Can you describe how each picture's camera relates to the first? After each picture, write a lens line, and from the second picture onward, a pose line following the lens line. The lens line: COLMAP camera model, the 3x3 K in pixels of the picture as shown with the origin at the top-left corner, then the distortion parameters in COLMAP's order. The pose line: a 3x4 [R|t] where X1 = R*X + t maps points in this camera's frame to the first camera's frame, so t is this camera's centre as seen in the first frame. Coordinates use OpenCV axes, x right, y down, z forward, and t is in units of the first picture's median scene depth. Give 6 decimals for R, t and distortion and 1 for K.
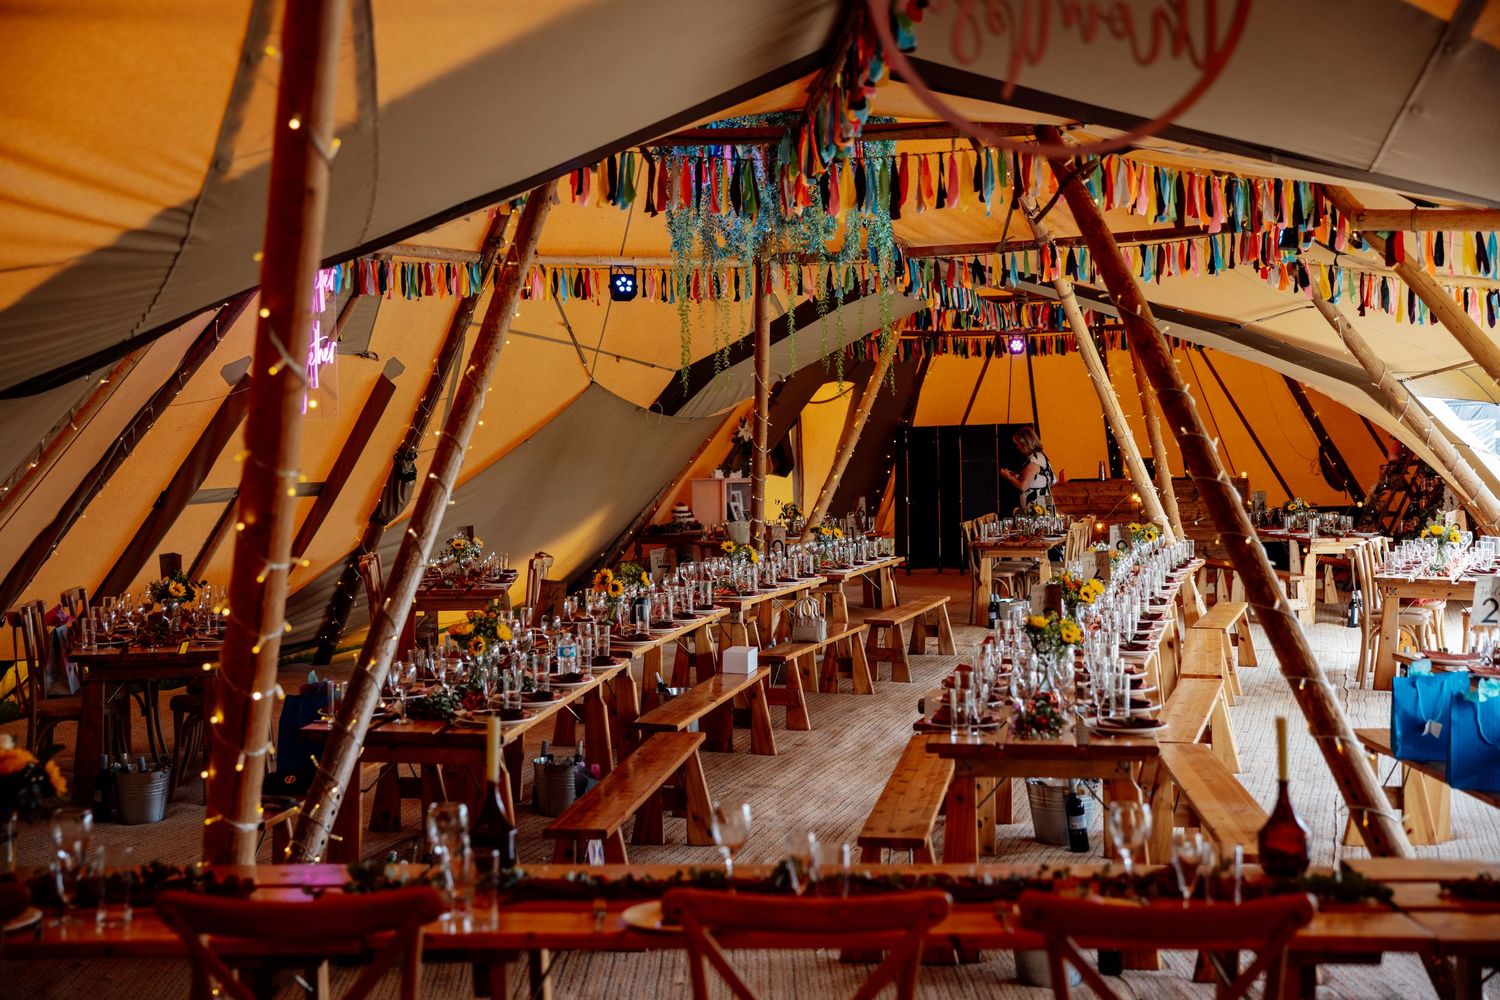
lens RADIAL K [[1667.4, 0, 750.0], [0, 1667.4, 500.0], [0, 0, 1]] dist [-0.005563, -0.007276]
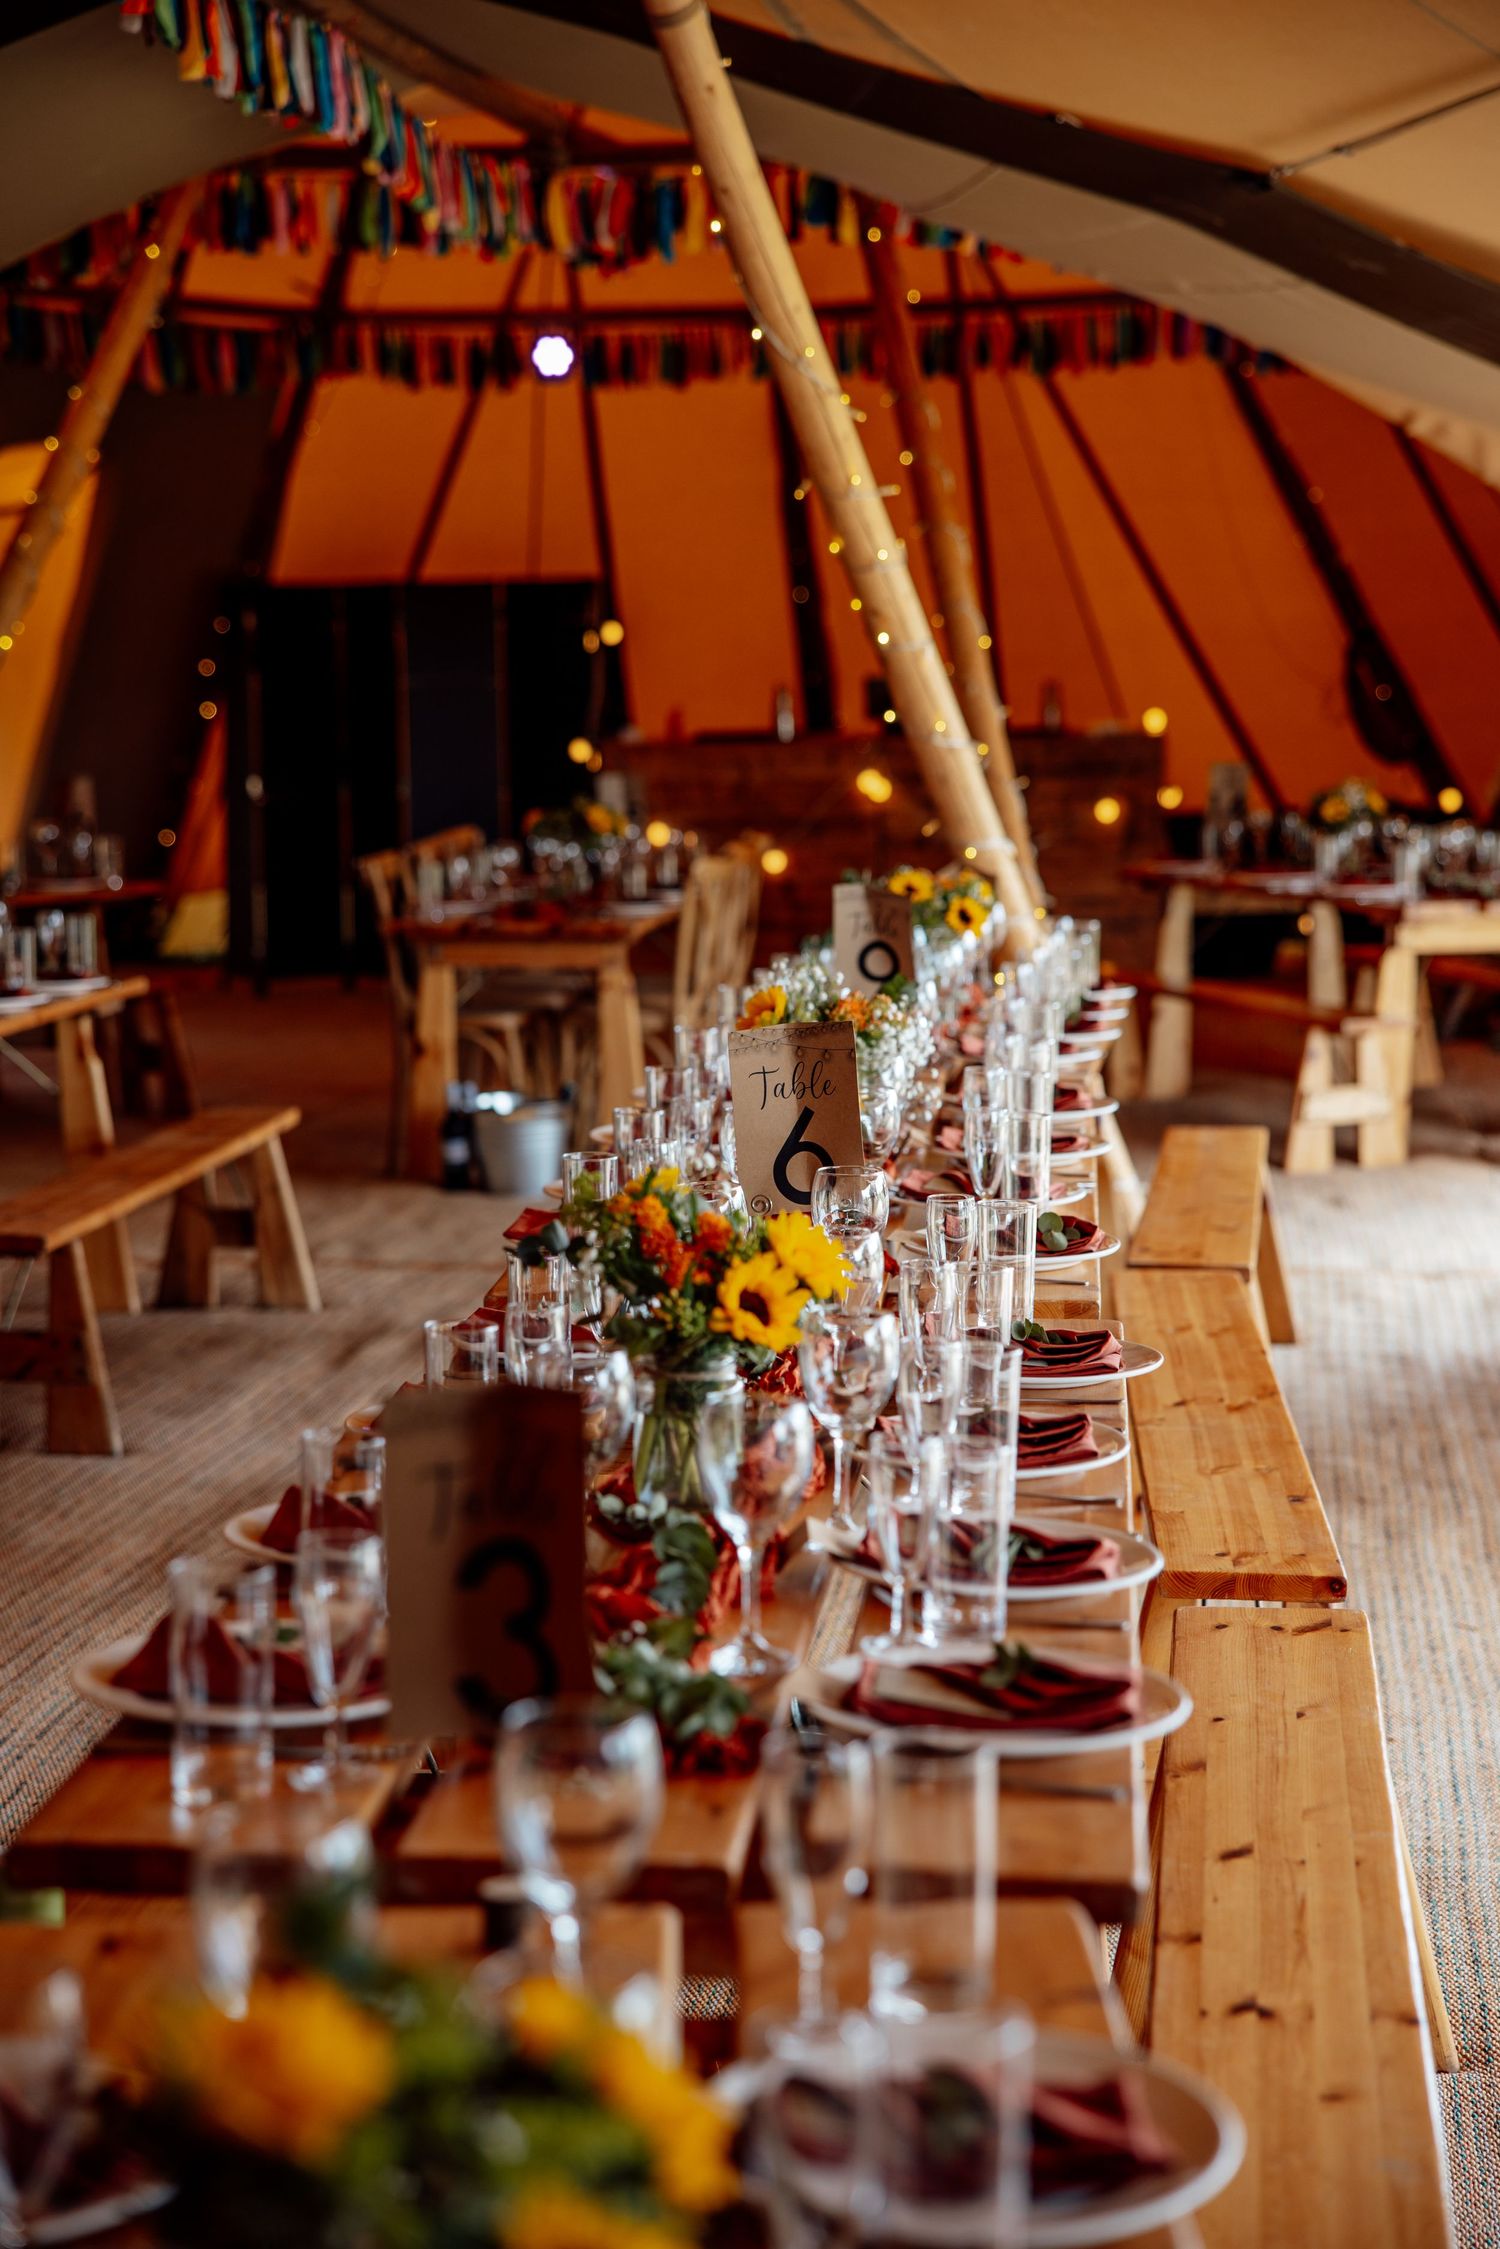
lens RADIAL K [[4099.3, 0, 750.0], [0, 4099.3, 1124.5], [0, 0, 1]] dist [0.191123, -0.016602]
pose [[0.979761, -0.014096, 0.199672, 0.042281], [-0.002240, 0.996683, 0.081353, 0.000154], [-0.200156, -0.080154, 0.976480, 0.212890]]
